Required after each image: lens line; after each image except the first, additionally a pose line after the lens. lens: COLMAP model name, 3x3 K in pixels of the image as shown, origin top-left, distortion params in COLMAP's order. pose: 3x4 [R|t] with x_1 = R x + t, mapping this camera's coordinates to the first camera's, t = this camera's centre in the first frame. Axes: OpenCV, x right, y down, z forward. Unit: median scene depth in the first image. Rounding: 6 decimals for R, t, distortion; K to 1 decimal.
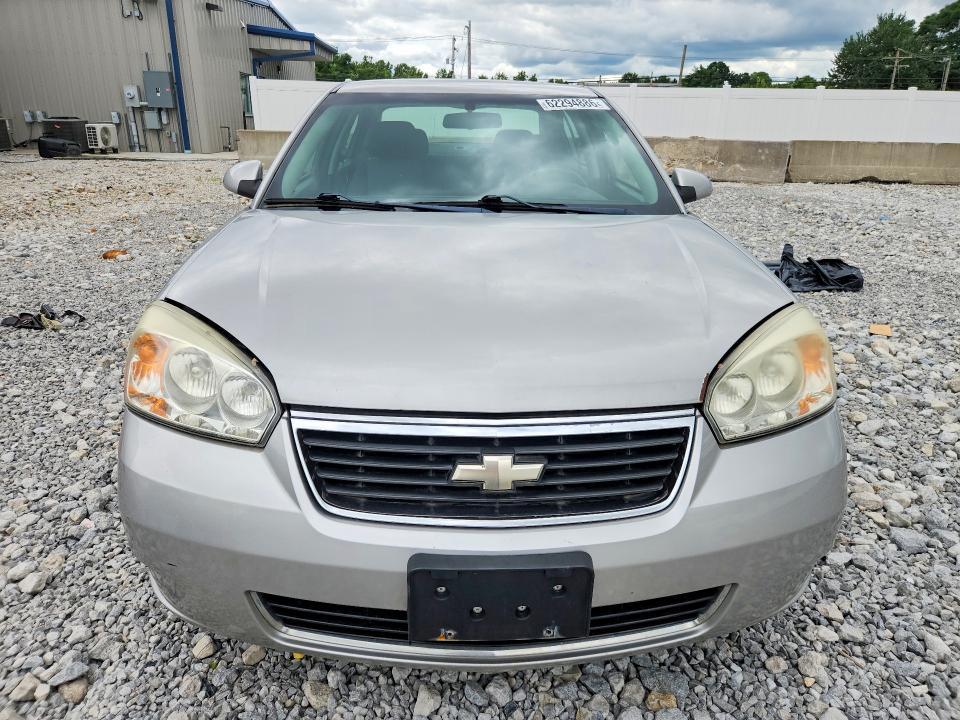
lens RADIAL K [[611.6, 0, 480.0], [0, 611.6, 360.0], [0, 0, 1]] dist [0.002020, -0.003988]
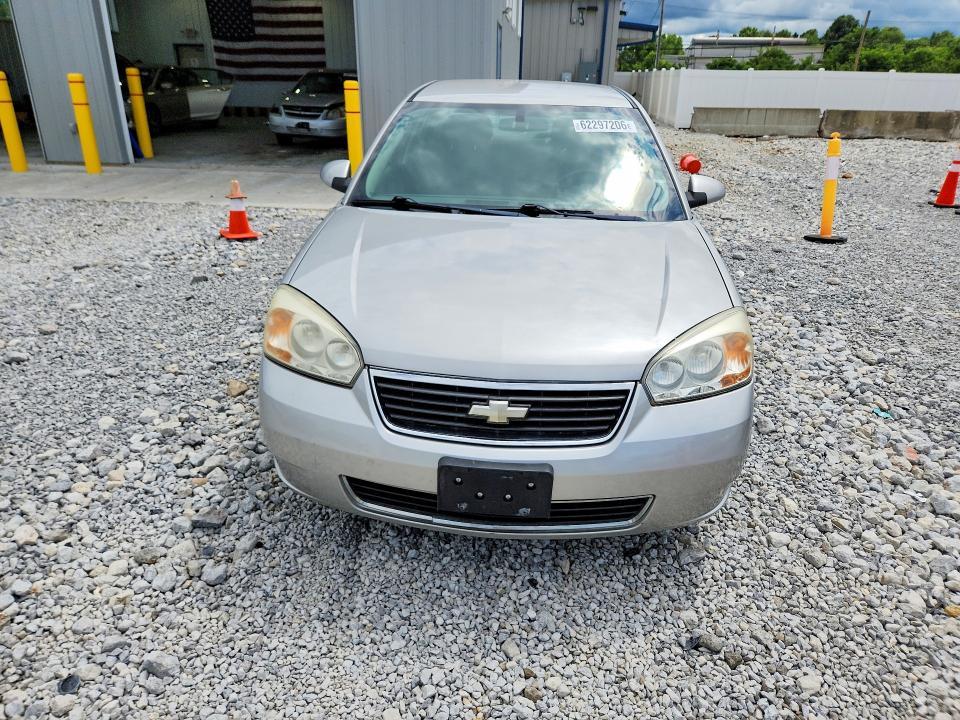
lens RADIAL K [[611.6, 0, 480.0], [0, 611.6, 360.0], [0, 0, 1]] dist [0.002020, -0.003988]
pose [[0.991550, 0.050520, -0.119481, 0.155883], [-0.041104, 0.995947, 0.080001, -0.064957], [0.123038, -0.074414, 0.989608, -0.509995]]
